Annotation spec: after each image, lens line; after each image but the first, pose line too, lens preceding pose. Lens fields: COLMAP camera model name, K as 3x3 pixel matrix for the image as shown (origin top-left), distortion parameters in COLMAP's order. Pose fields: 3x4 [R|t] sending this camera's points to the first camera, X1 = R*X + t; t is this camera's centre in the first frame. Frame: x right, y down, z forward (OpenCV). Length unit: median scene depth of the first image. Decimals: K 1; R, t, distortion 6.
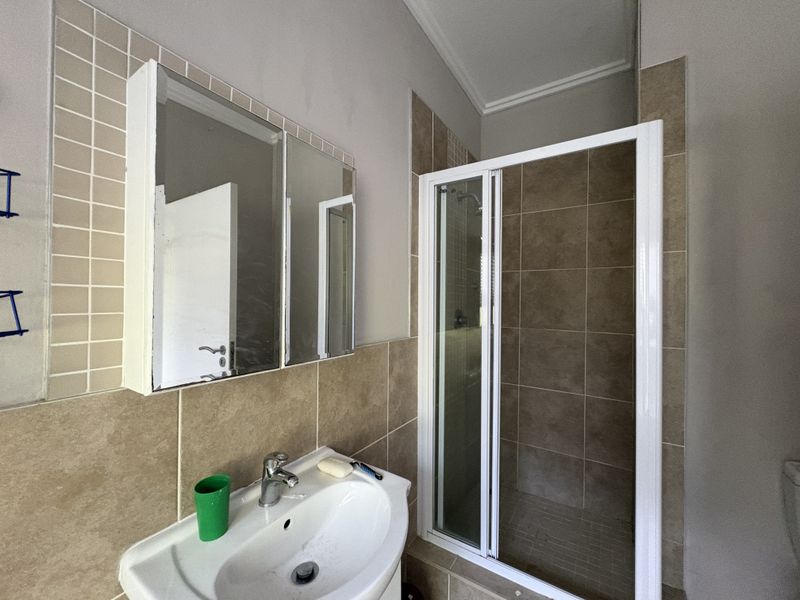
lens RADIAL K [[320.8, 0, 399.1], [0, 320.8, 299.0], [0, 0, 1]] dist [-0.004168, 0.000650]
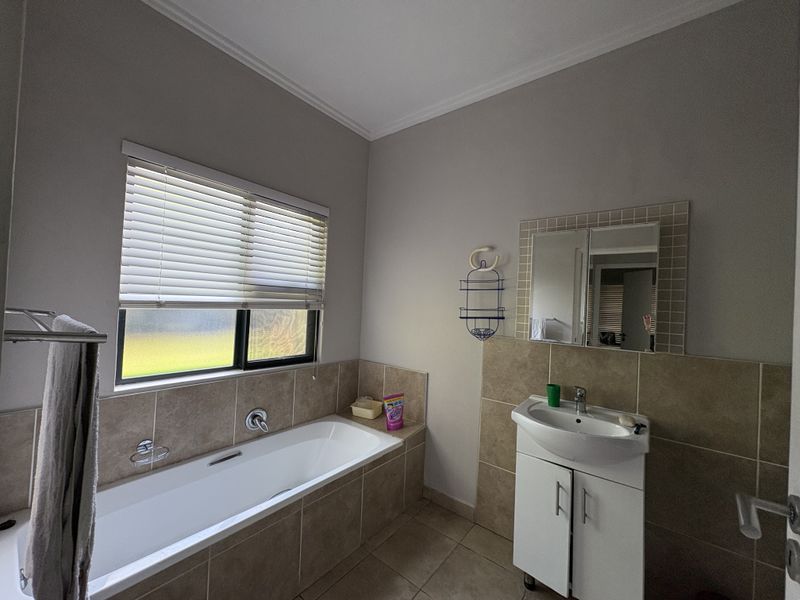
lens RADIAL K [[320.8, 0, 399.4], [0, 320.8, 298.6], [0, 0, 1]] dist [-0.004168, 0.000650]
pose [[-0.096193, -0.029881, -0.994914, 2.229812], [-0.038499, 0.998913, -0.026279, 0.015687], [0.994618, 0.035776, -0.097239, 0.028822]]
